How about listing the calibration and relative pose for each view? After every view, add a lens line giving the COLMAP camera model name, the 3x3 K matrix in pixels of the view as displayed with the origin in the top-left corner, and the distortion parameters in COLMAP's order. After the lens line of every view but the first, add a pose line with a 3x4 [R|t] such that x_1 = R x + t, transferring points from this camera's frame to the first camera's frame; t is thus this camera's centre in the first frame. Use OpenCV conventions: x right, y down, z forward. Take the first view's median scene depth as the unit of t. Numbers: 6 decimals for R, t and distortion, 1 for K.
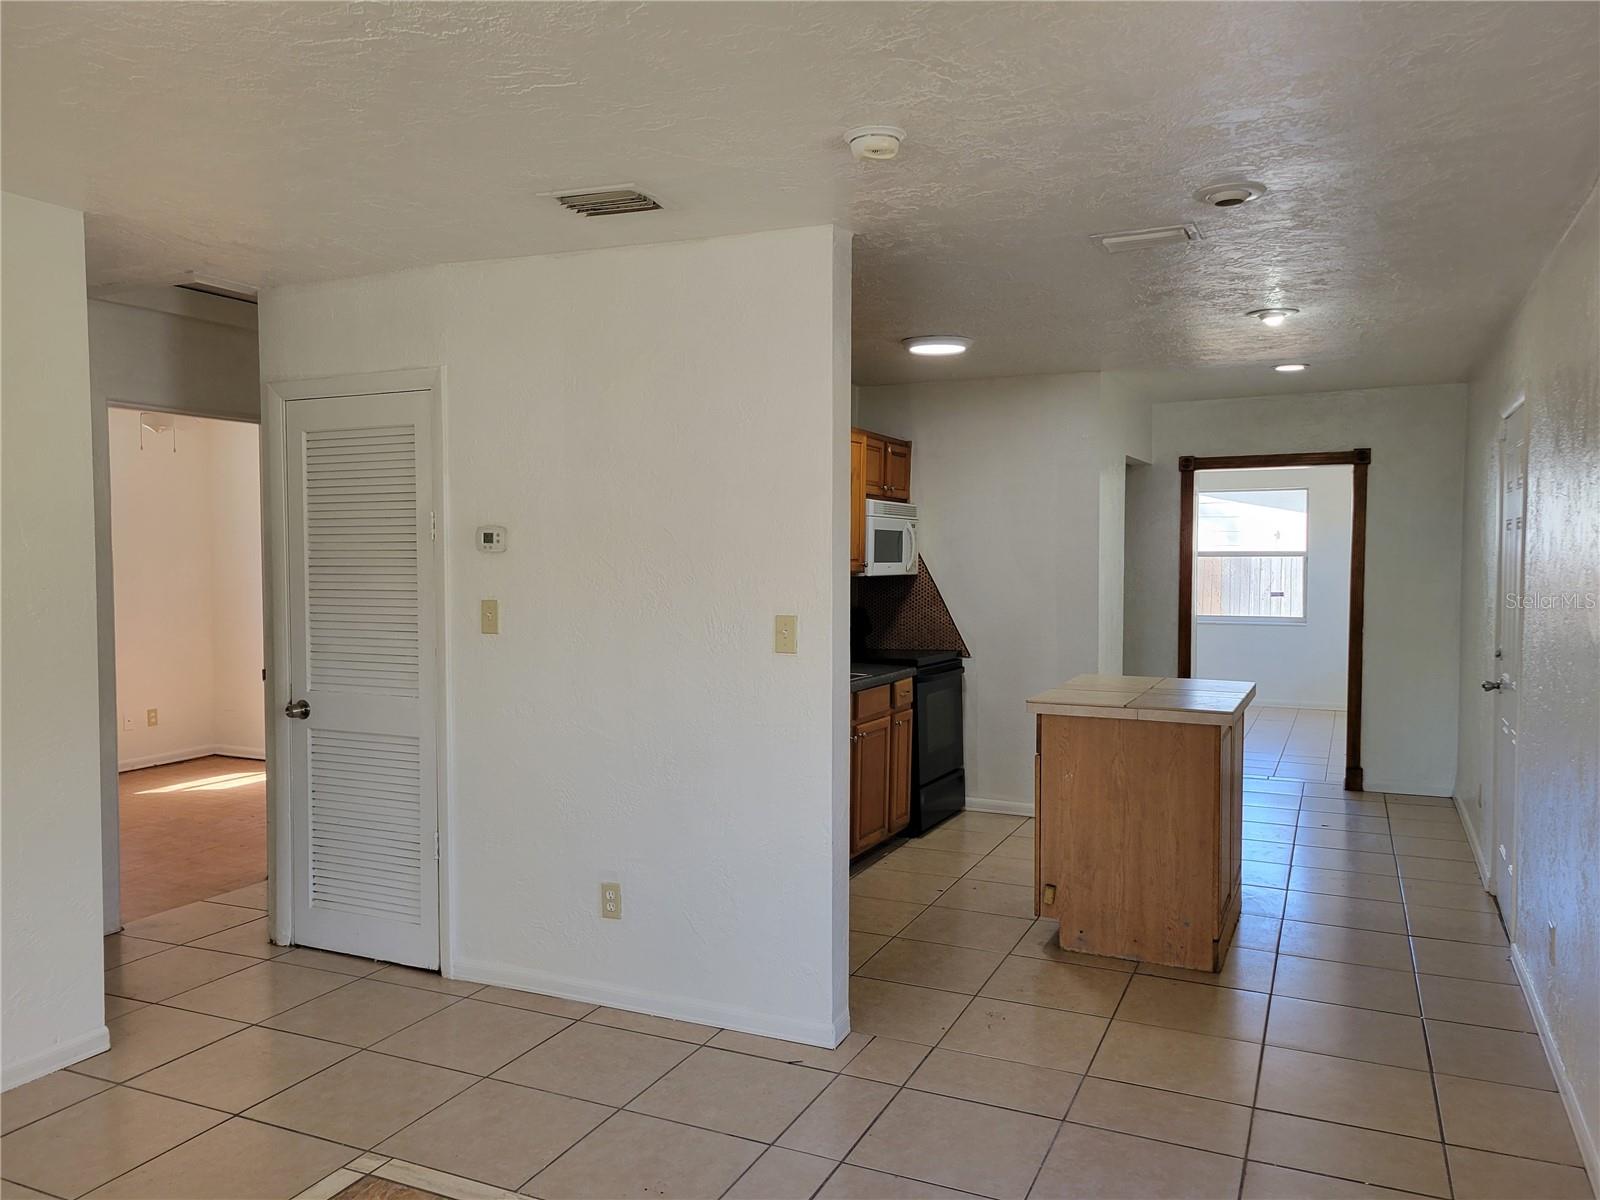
lens RADIAL K [[1193.5, 0, 800.0], [0, 1193.5, 600.0], [0, 0, 1]] dist [0.048076, -0.036288]
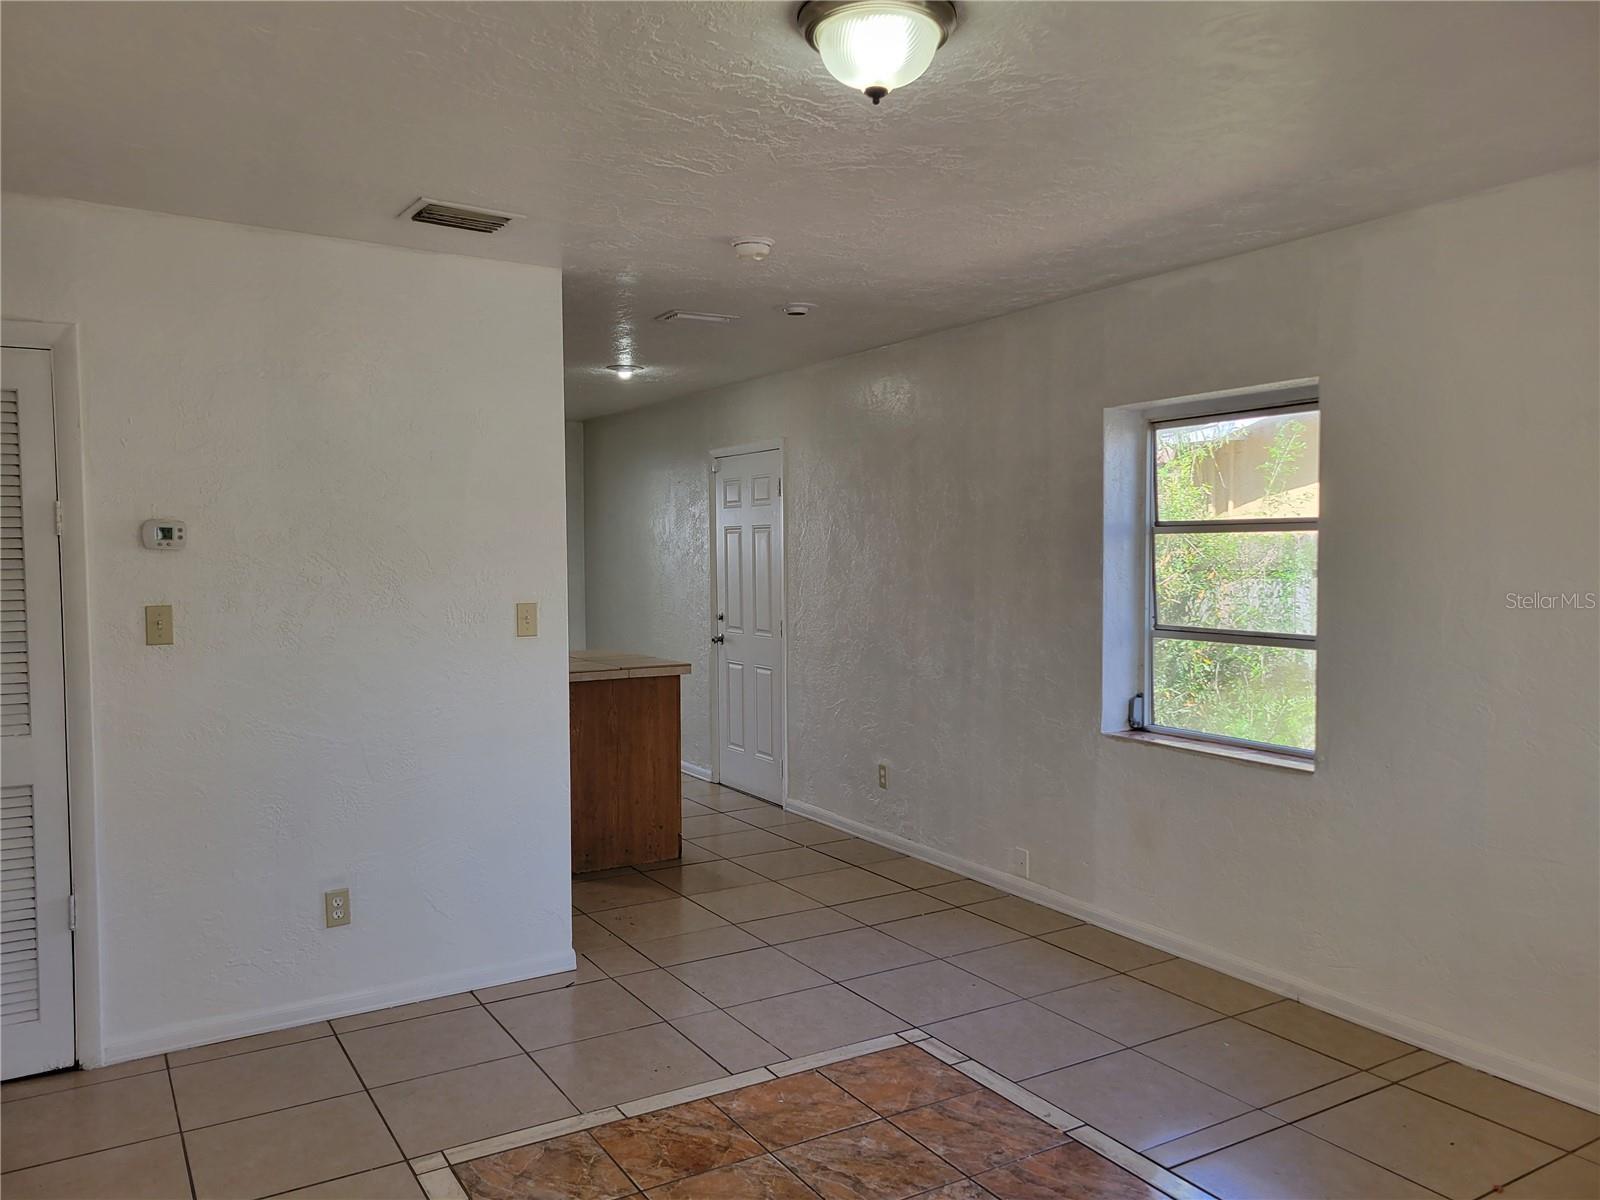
lens RADIAL K [[1193.5, 0, 800.0], [0, 1193.5, 600.0], [0, 0, 1]] dist [0.048076, -0.036288]
pose [[0.562975, -0.041839, 0.825414, -0.720029], [0.044913, 0.998791, 0.019994, -0.000784], [-0.825252, 0.025816, 0.564174, 0.130869]]
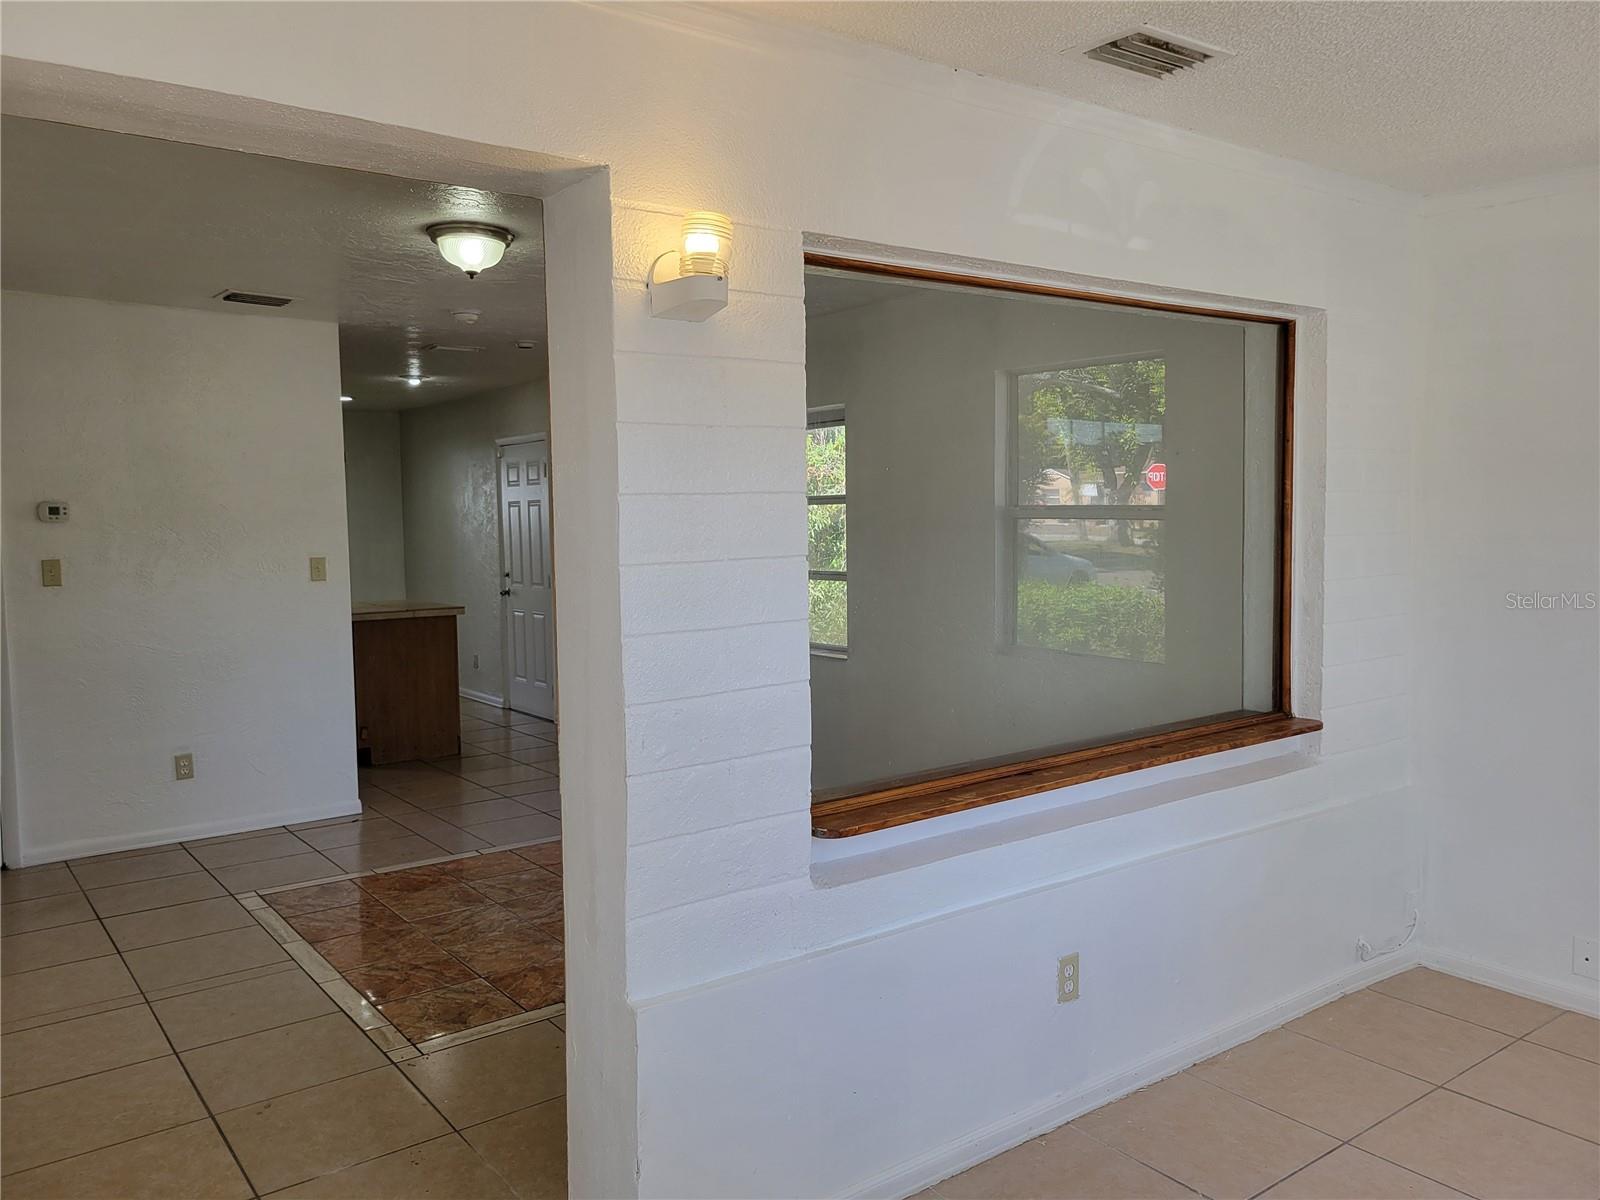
lens RADIAL K [[1193.5, 0, 800.0], [0, 1193.5, 600.0], [0, 0, 1]] dist [0.048076, -0.036288]
pose [[0.473831, -0.070214, 0.877812, -1.021381], [0.056582, 0.997184, 0.049220, 0.024612], [-0.878796, 0.026346, 0.476469, -0.315681]]
